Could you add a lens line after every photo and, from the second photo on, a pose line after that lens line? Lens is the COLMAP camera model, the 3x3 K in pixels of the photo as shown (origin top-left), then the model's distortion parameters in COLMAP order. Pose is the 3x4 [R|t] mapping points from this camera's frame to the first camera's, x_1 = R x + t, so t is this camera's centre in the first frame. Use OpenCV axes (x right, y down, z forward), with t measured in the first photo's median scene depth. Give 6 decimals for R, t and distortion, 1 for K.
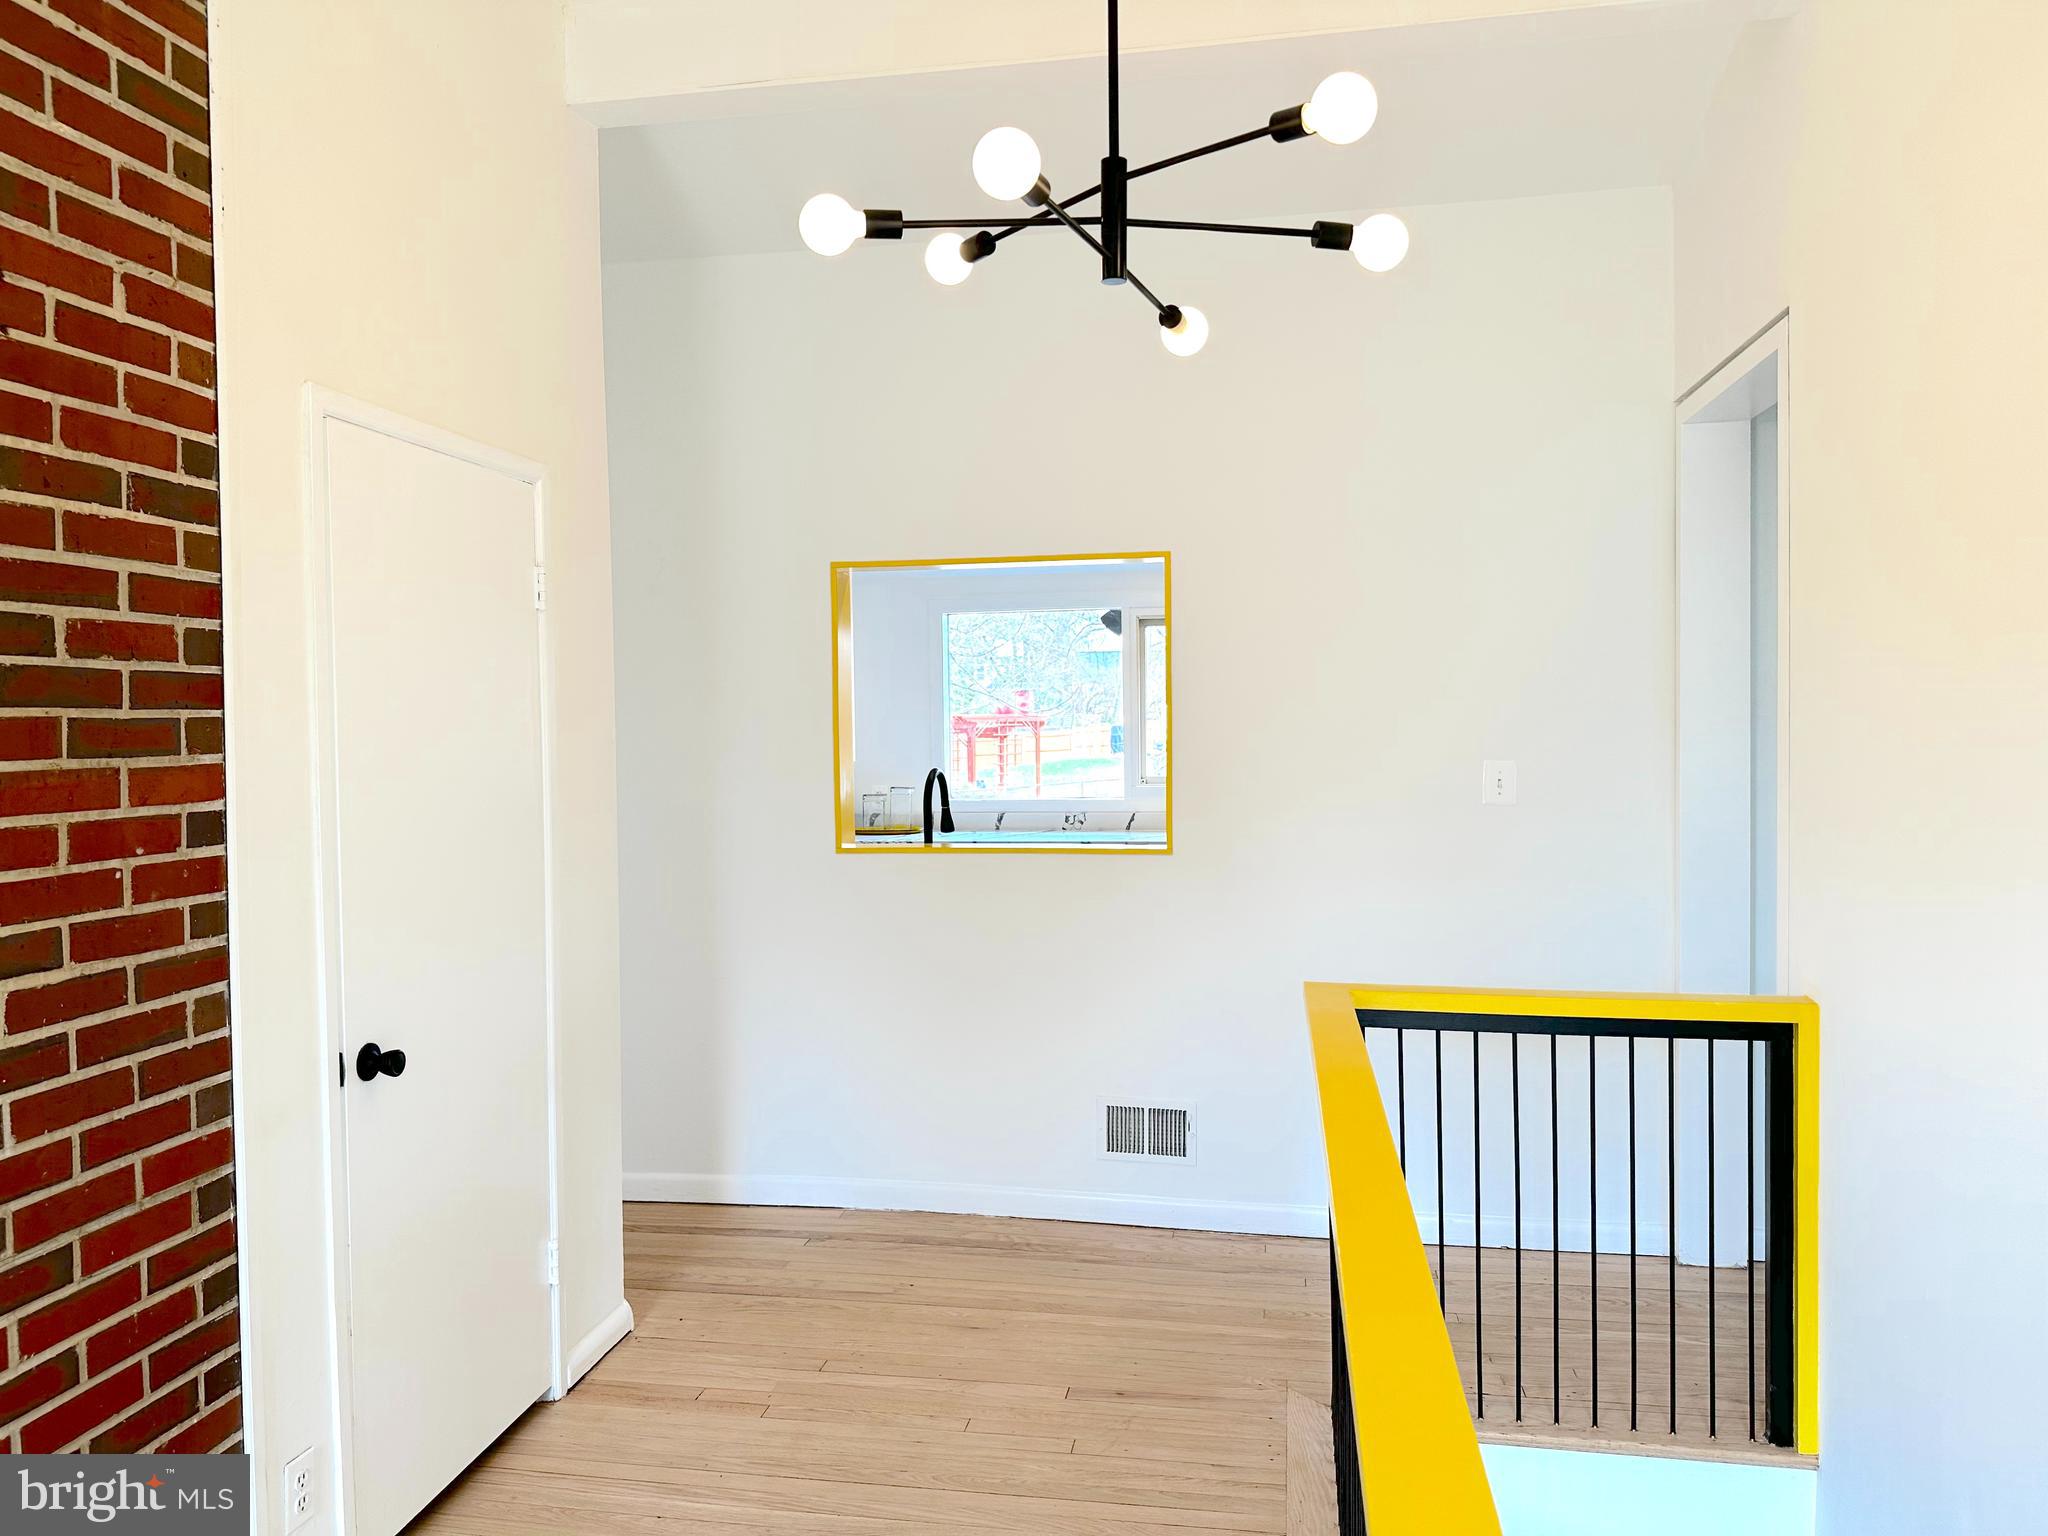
lens RADIAL K [[1438.7, 0, 1024.0], [0, 1438.7, 768.0], [0, 0, 1]] dist [-0.000031, -0.000216]
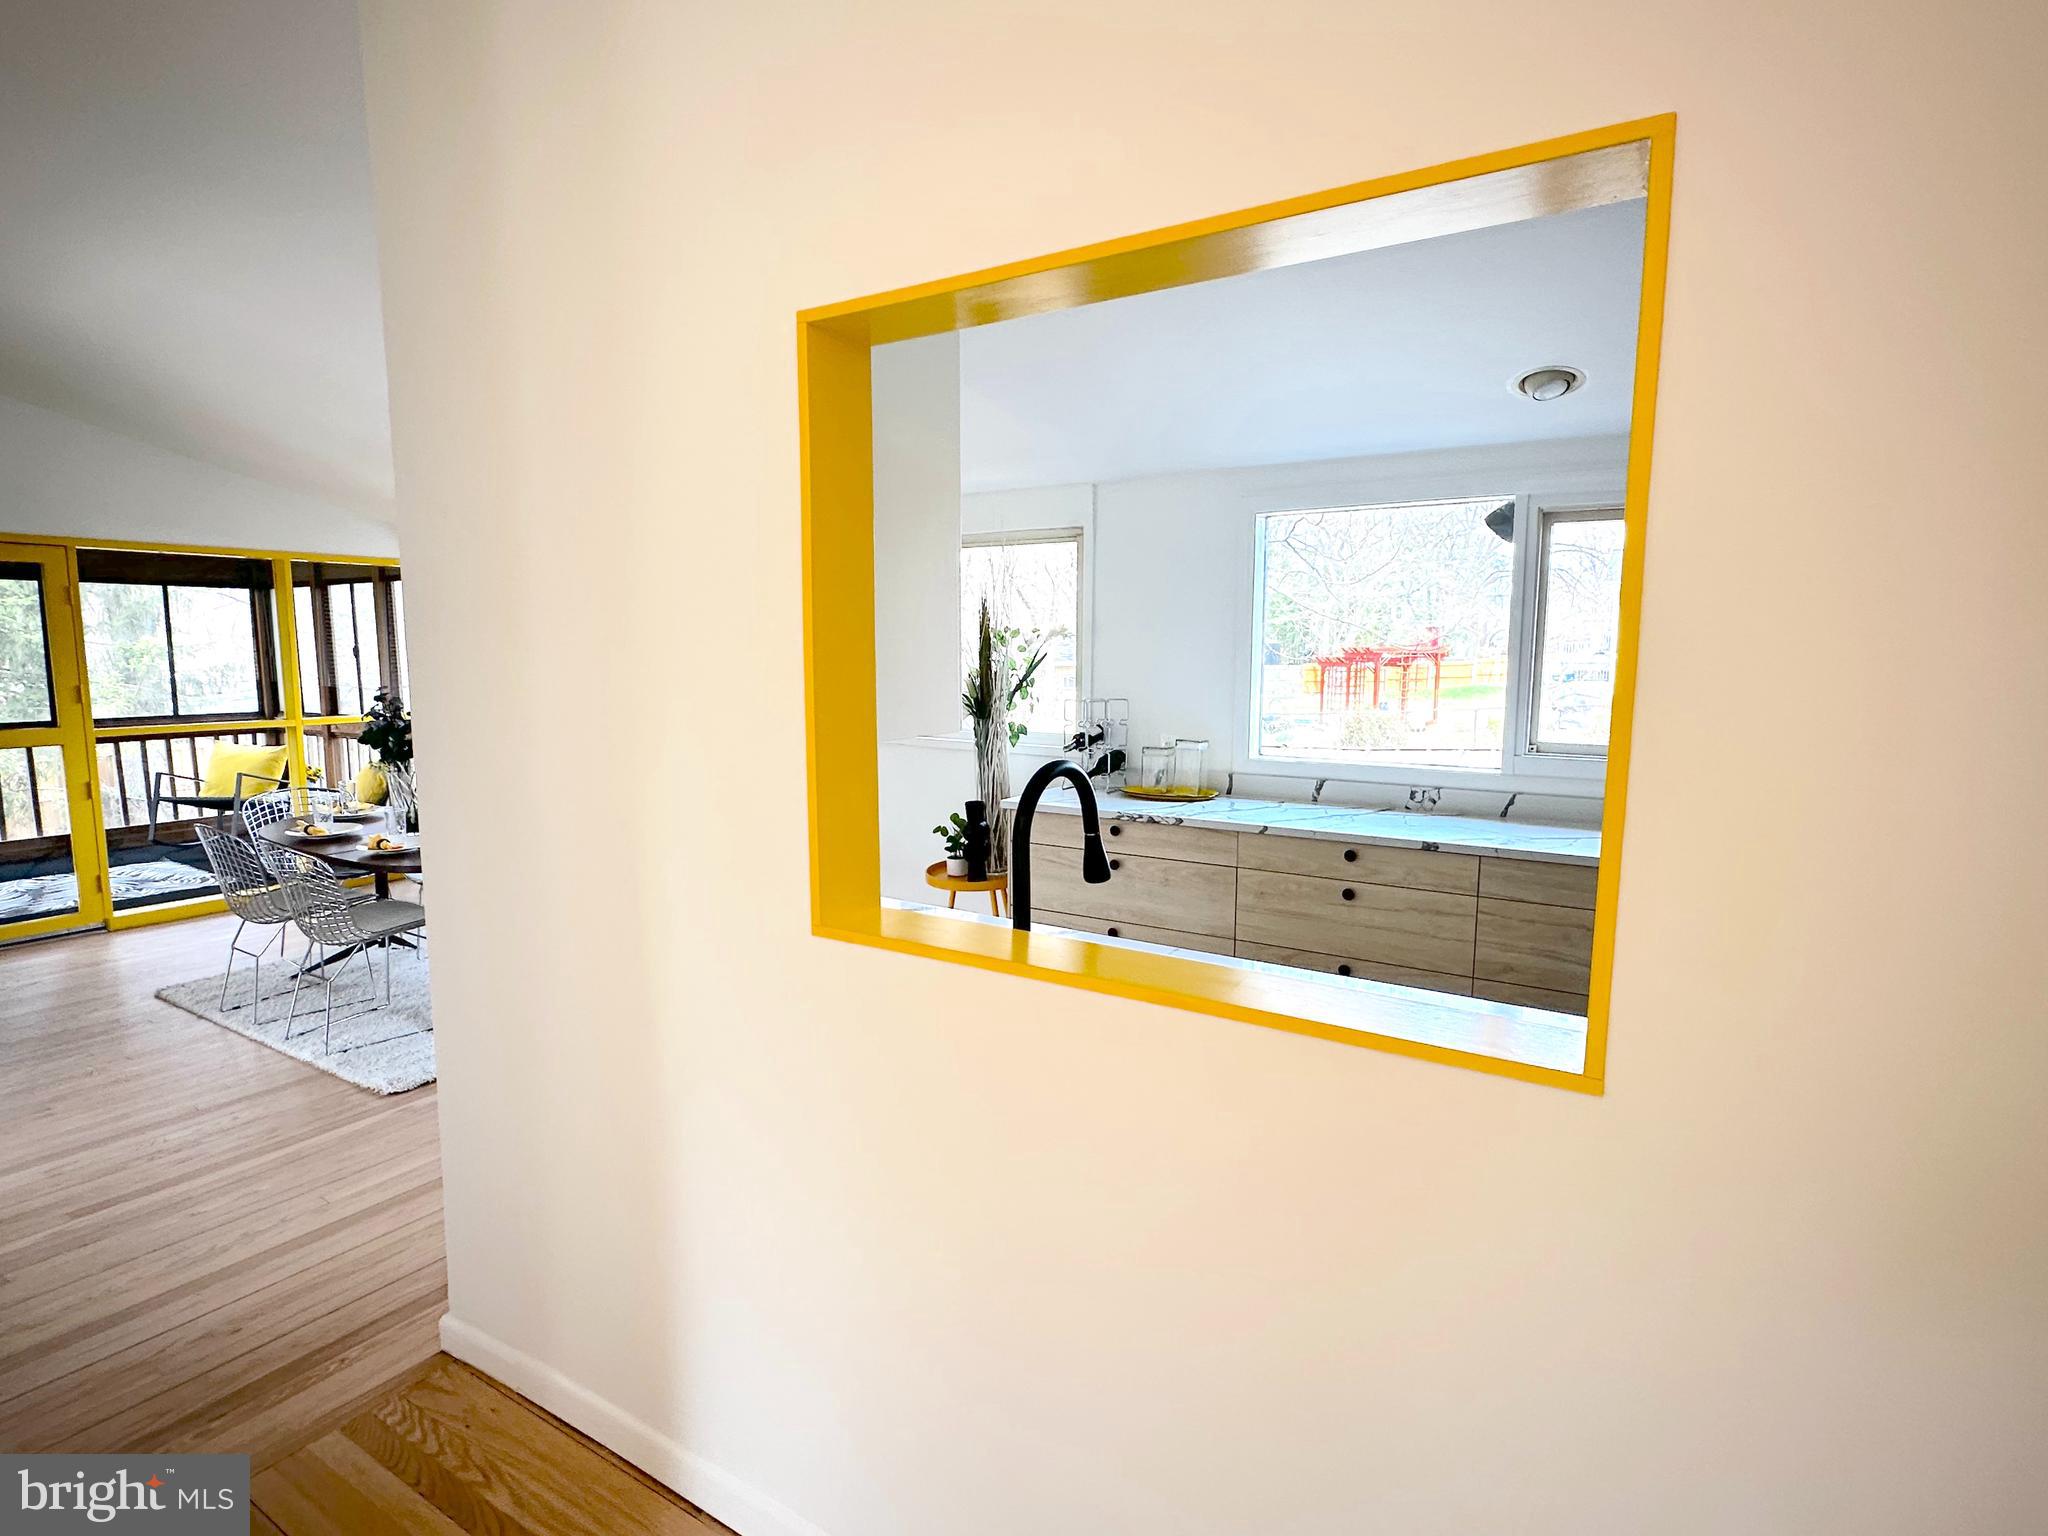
lens RADIAL K [[1027.8, 0, 1024.0], [0, 1027.8, 768.0], [0, 0, 1]] dist [0.000211, -0.000041]
pose [[0.928195, 0.051424, -0.368524, 0.037743], [-0.021053, 0.996076, 0.085966, -0.017843], [0.371498, -0.072035, 0.925635, 0.446717]]
